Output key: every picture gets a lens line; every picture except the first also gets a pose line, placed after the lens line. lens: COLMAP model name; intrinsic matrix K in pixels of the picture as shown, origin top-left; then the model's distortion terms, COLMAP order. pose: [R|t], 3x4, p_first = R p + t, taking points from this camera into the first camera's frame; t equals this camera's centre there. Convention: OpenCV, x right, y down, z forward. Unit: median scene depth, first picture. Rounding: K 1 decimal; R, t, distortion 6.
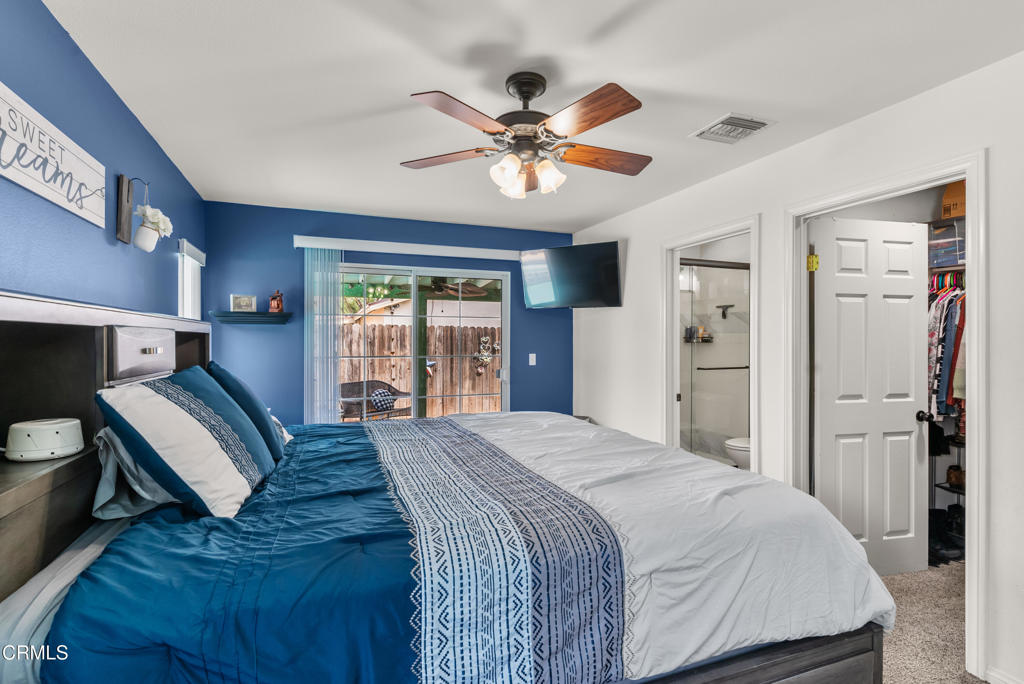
lens RADIAL K [[489.5, 0, 509.6], [0, 489.5, 342.5], [0, 0, 1]] dist [0.001281, 0.000589]
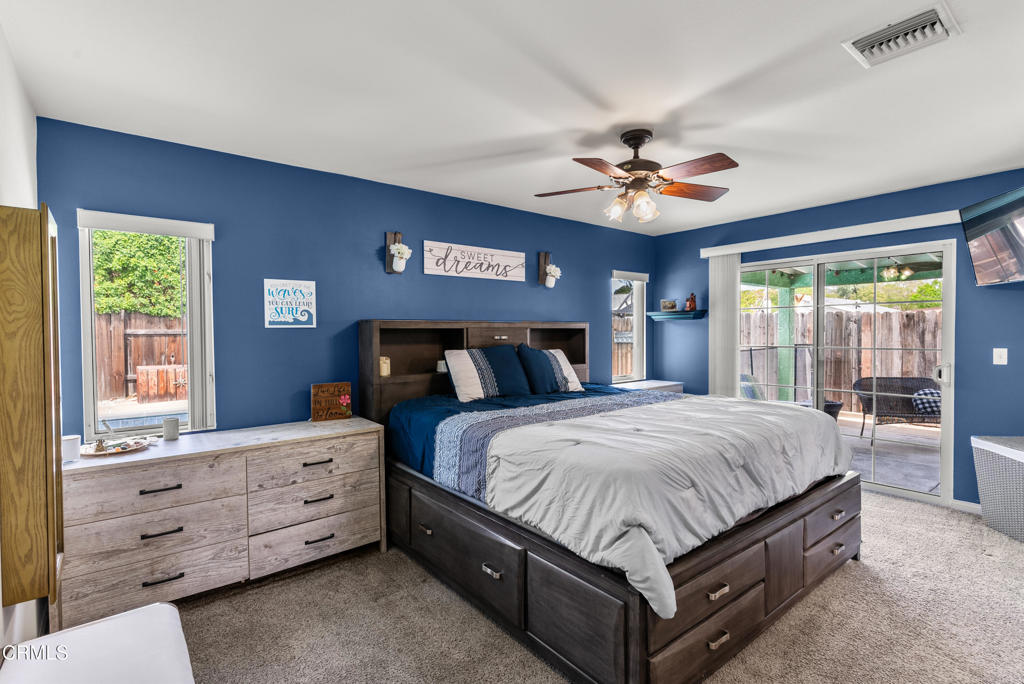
lens RADIAL K [[489.5, 0, 511.7], [0, 489.5, 342.5], [0, 0, 1]] dist [0.001281, 0.000589]
pose [[0.302366, 0.014352, -0.953084, 0.456491], [0.003976, 0.999859, 0.016318, 0.000552], [0.953184, -0.008723, 0.302266, 0.107568]]
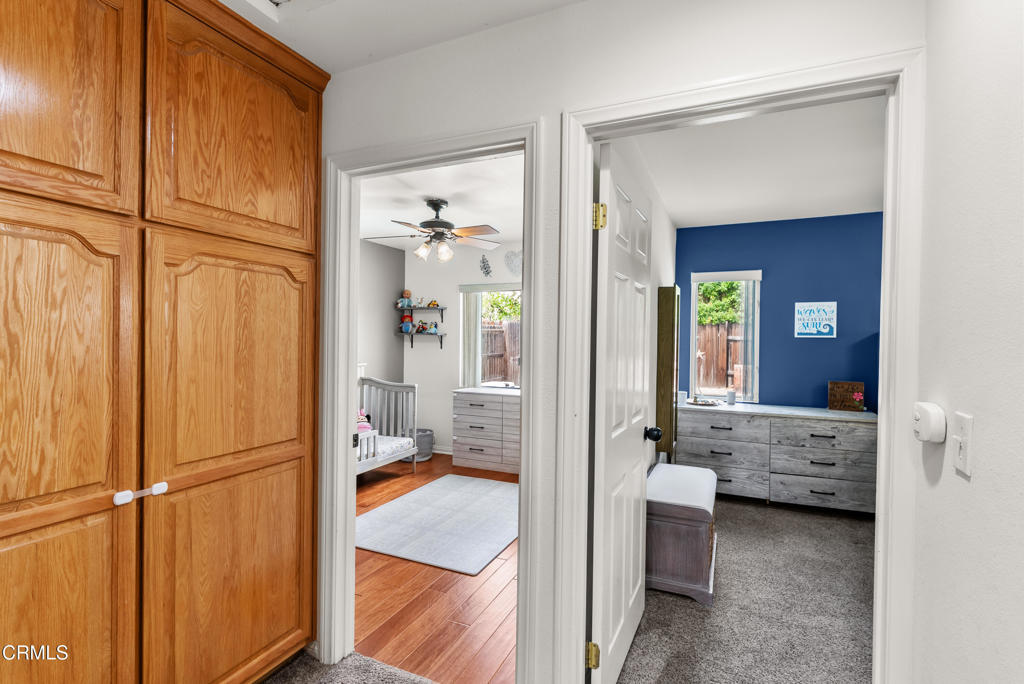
lens RADIAL K [[489.5, 0, 508.2], [0, 489.5, 341.5], [0, 0, 1]] dist [0.001281, 0.000589]
pose [[-0.715369, -0.007180, -0.698710, 0.732914], [-0.020258, 0.999740, 0.010467, -0.000395], [0.698453, 0.021642, -0.715329, 0.257633]]
